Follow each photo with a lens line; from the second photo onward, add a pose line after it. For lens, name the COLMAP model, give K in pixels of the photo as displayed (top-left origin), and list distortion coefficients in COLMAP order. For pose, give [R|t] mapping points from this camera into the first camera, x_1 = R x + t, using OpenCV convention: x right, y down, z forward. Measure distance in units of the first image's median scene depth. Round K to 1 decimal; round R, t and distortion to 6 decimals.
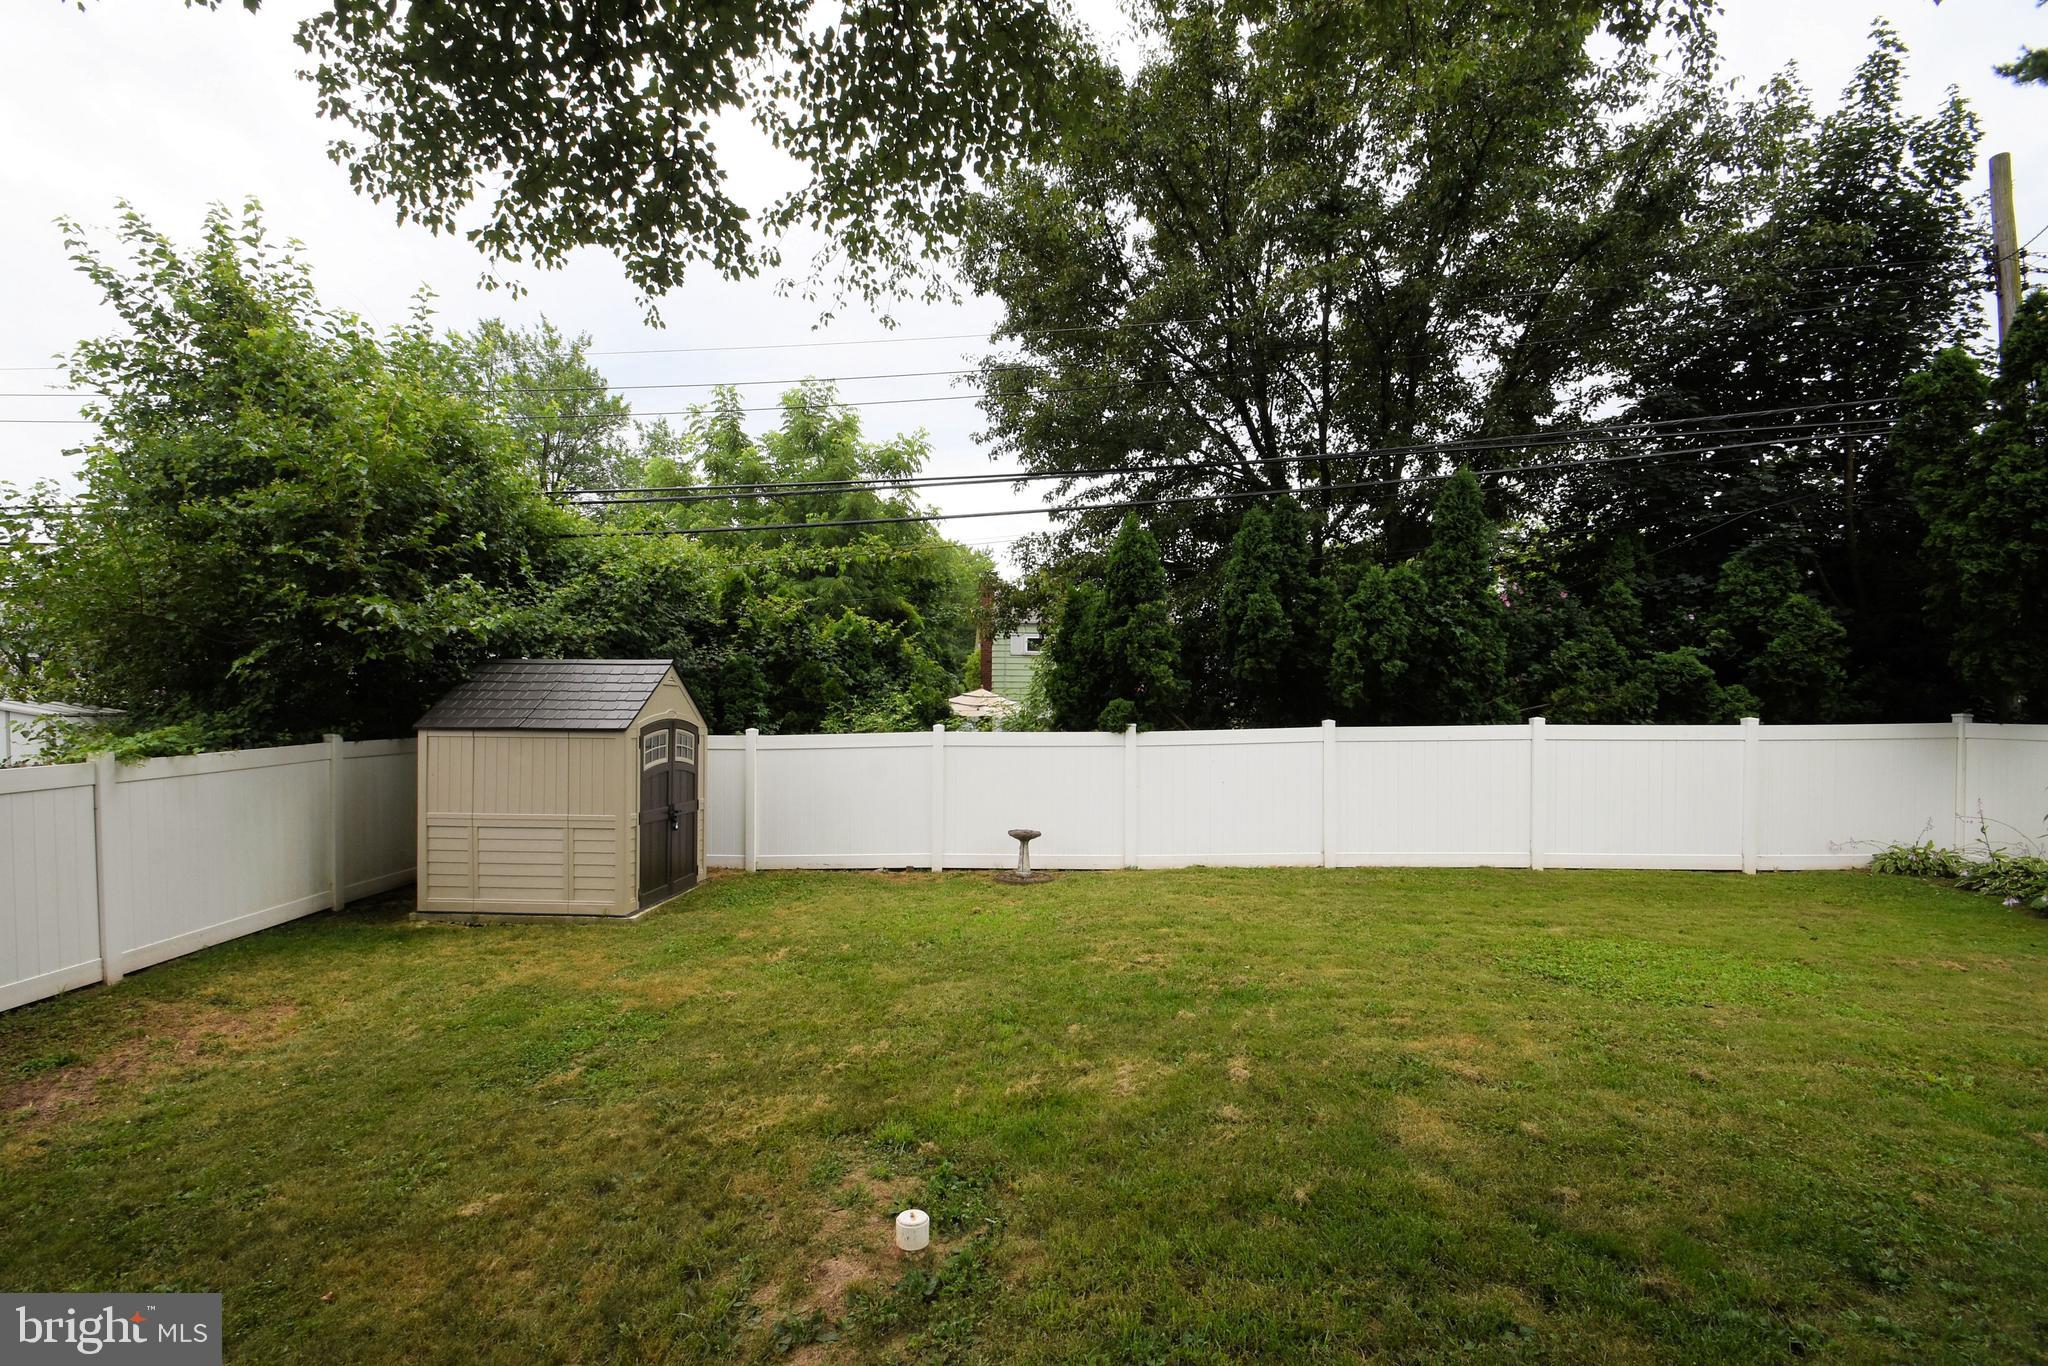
lens RADIAL K [[904.3, 0, 997.6], [0, 904.3, 735.5], [0, 0, 1]] dist [0.001821, -0.008342]
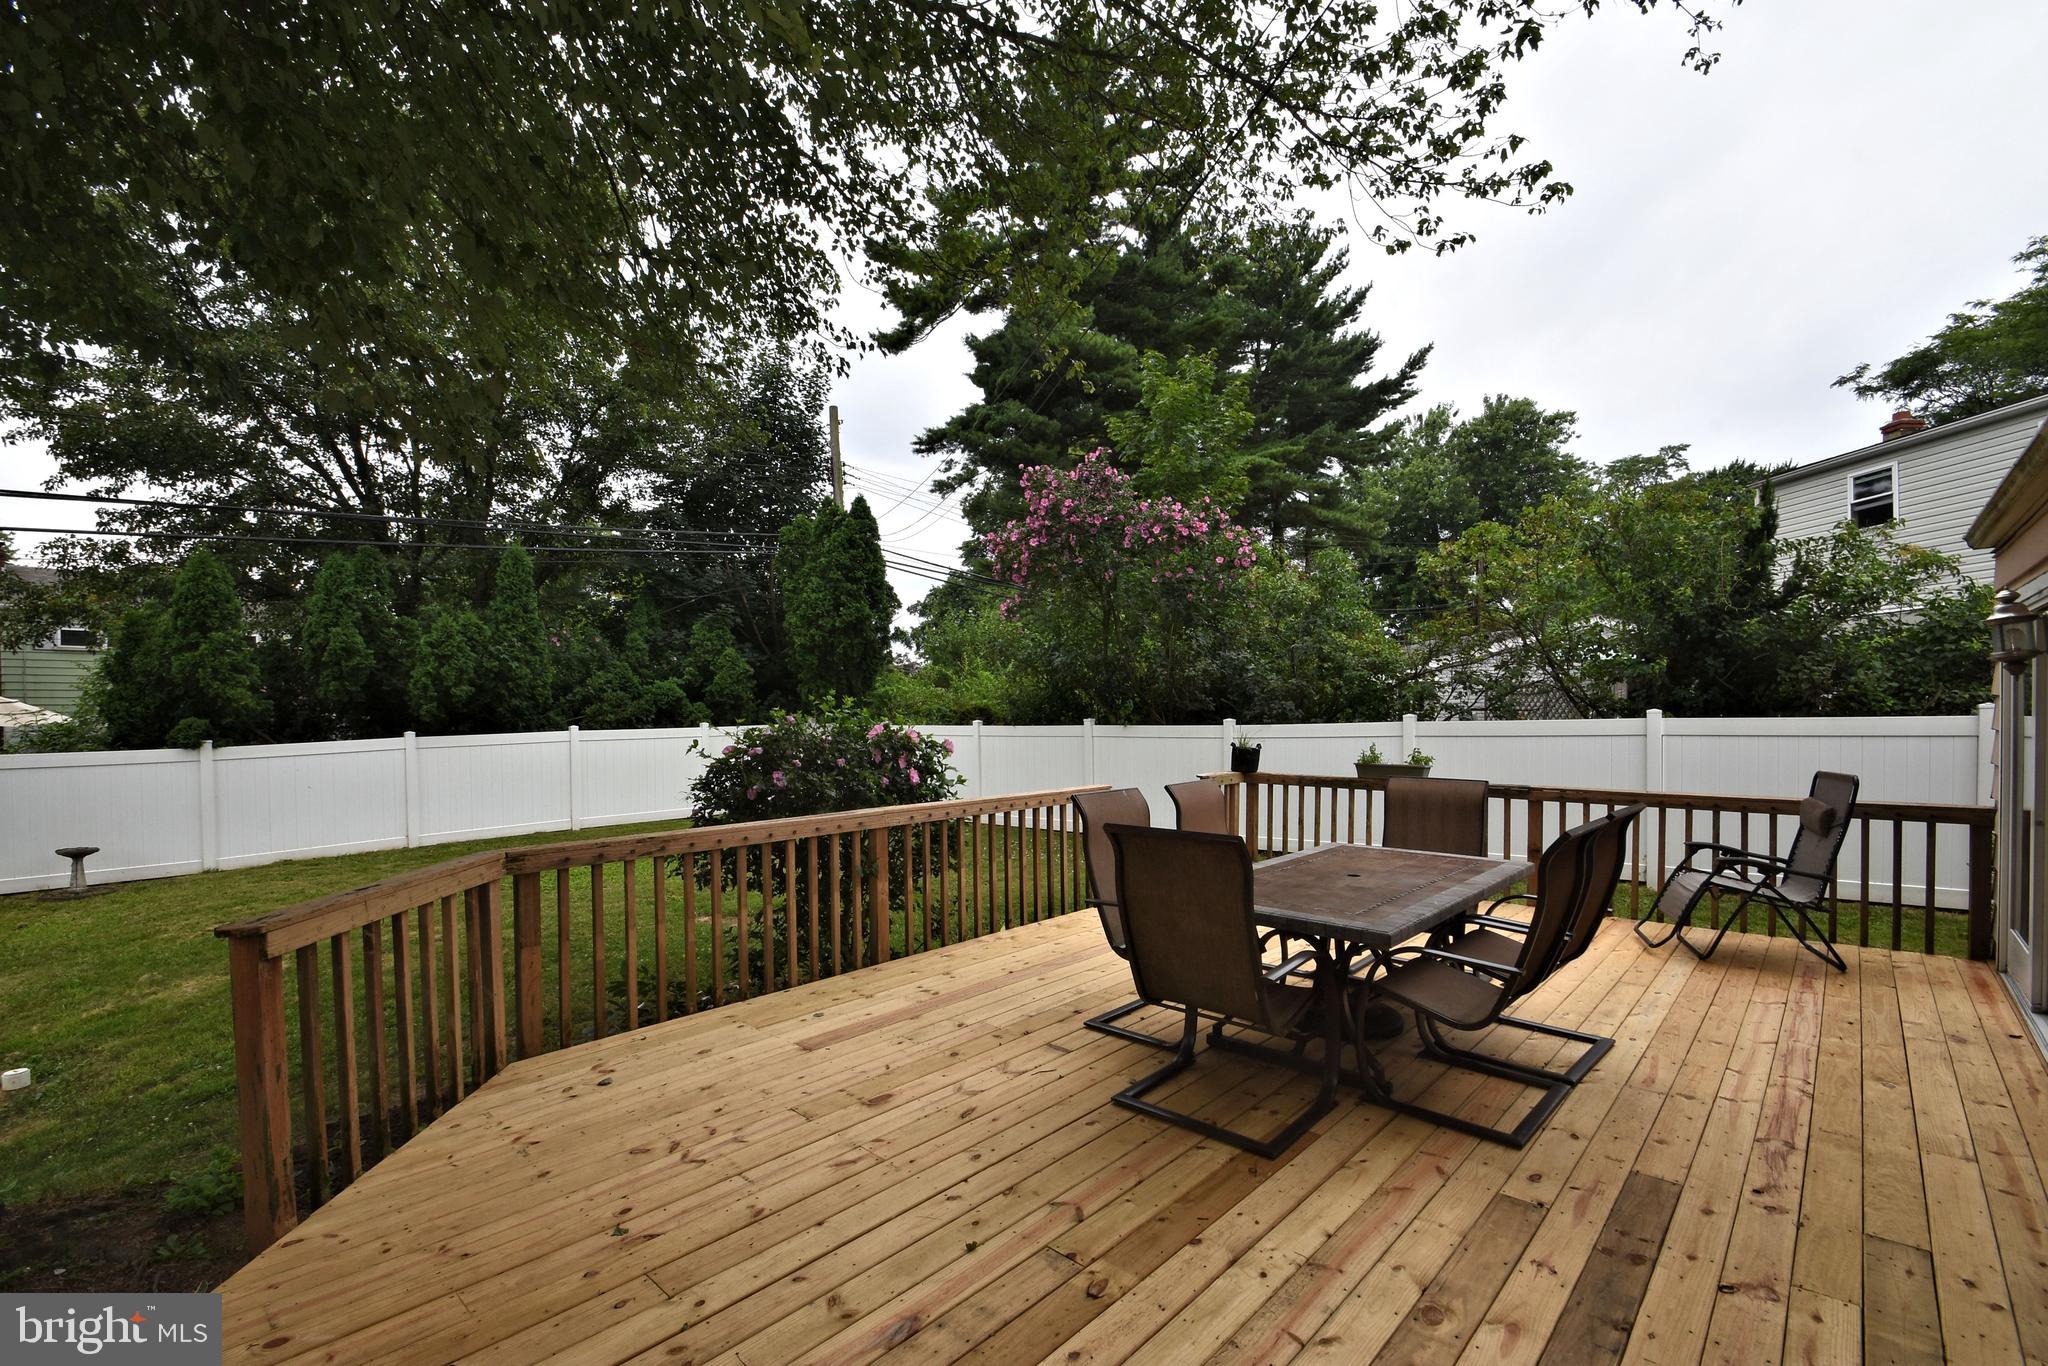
lens RADIAL K [[904.3, 0, 997.6], [0, 904.3, 727.3], [0, 0, 1]] dist [0.001821, -0.008342]
pose [[0.662683, -0.026427, 0.748434, -0.036036], [0.023692, 0.999617, 0.014318, -0.022127], [-0.748525, 0.008243, 0.663055, -0.461376]]
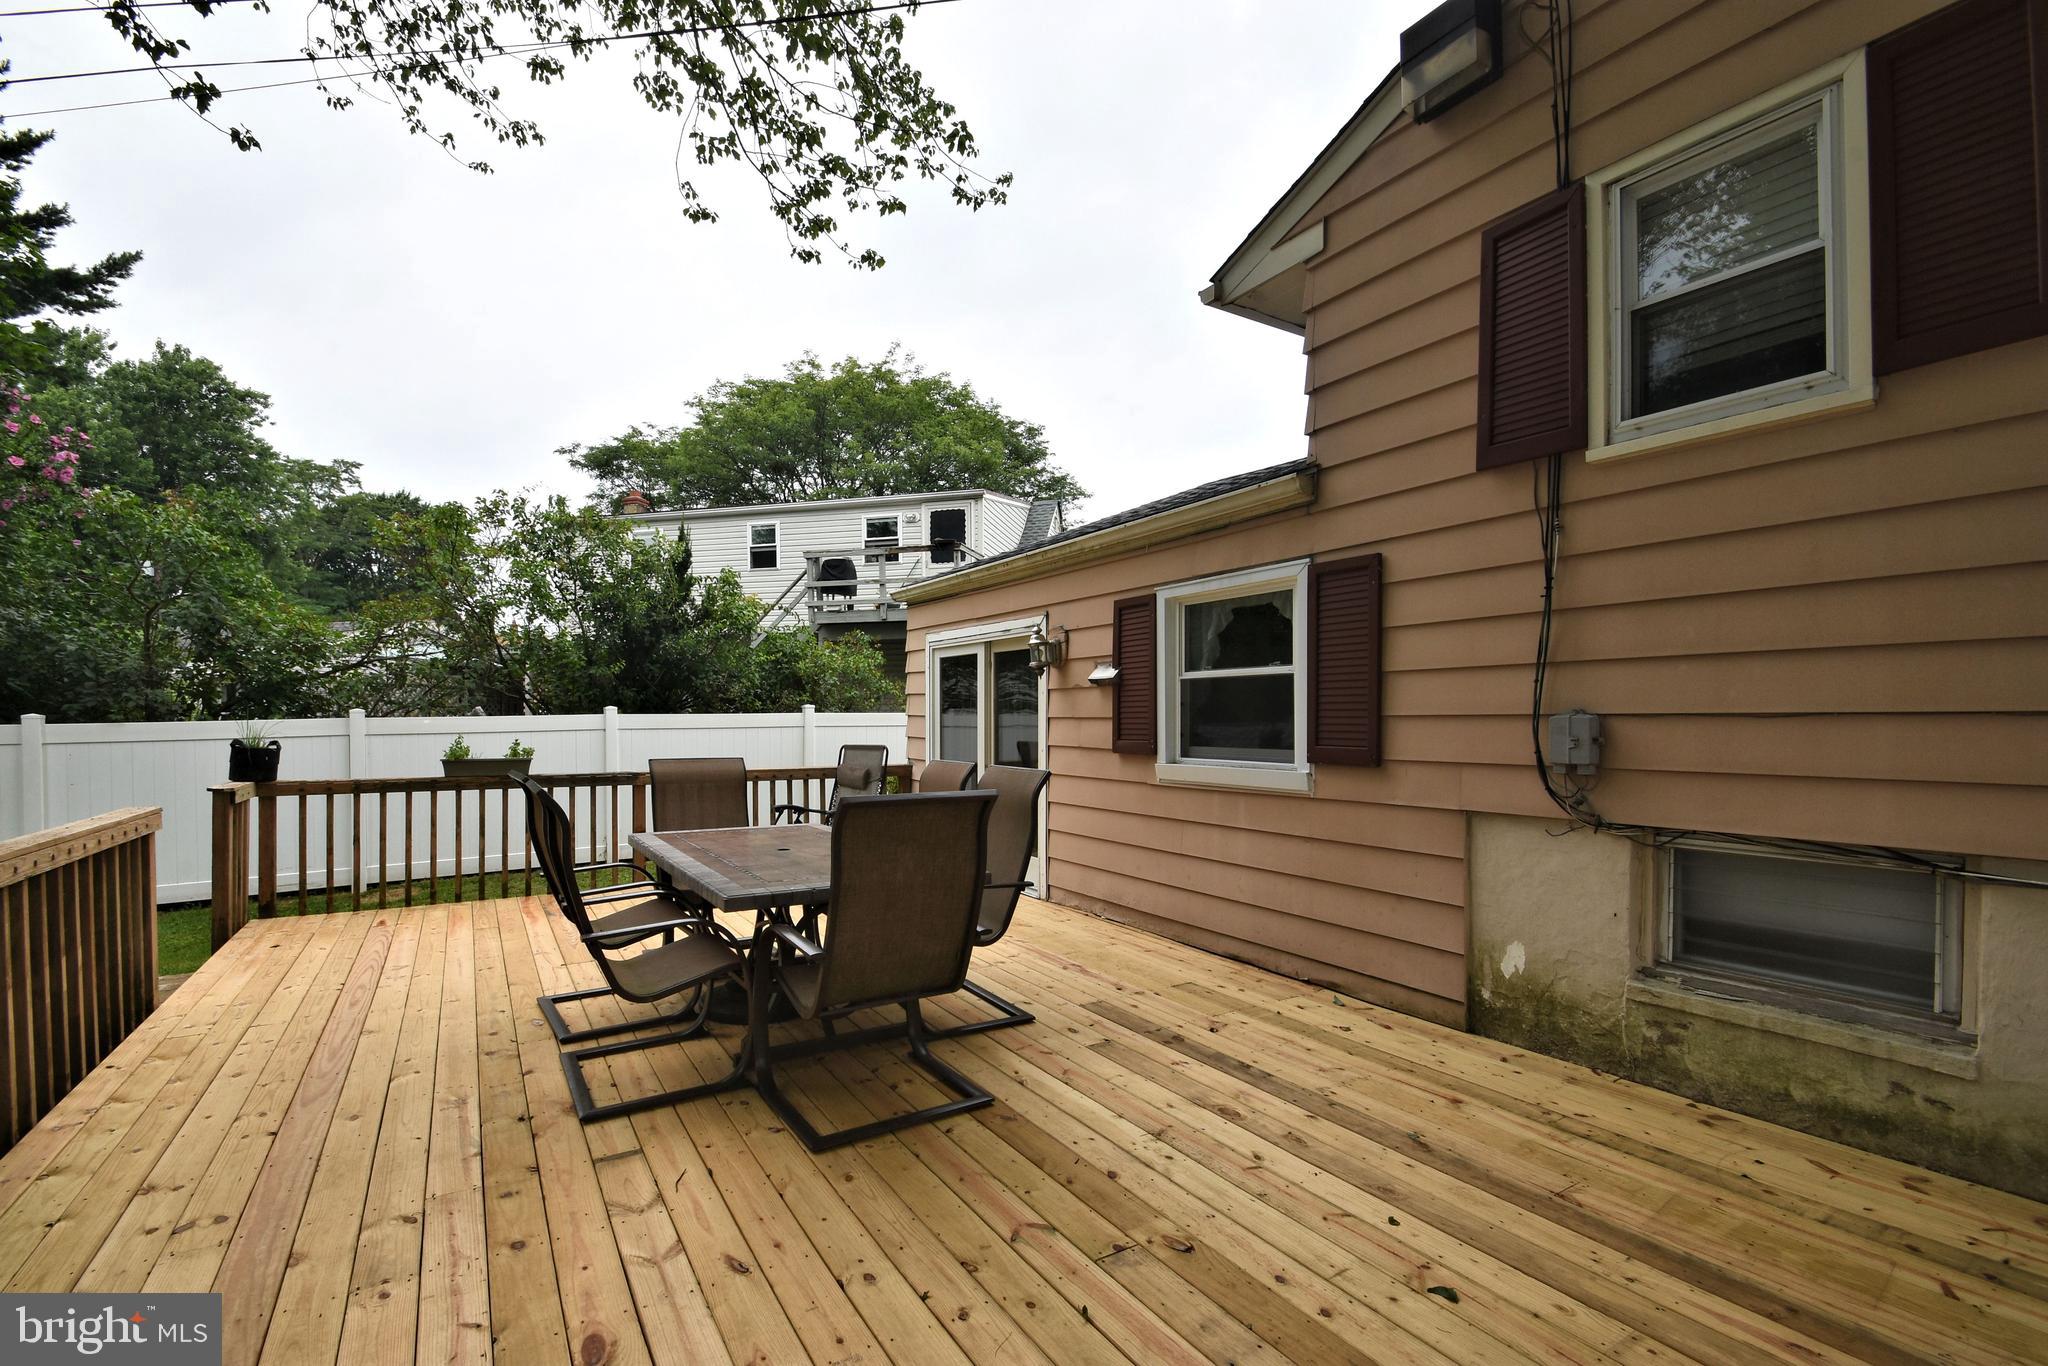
lens RADIAL K [[904.3, 0, 992.4], [0, 904.3, 727.1], [0, 0, 1]] dist [0.001821, -0.008342]
pose [[-0.546068, -0.014067, 0.837623, -0.011629], [0.010042, 0.999677, 0.023335, -0.008801], [-0.837681, 0.021154, -0.545751, -0.182129]]
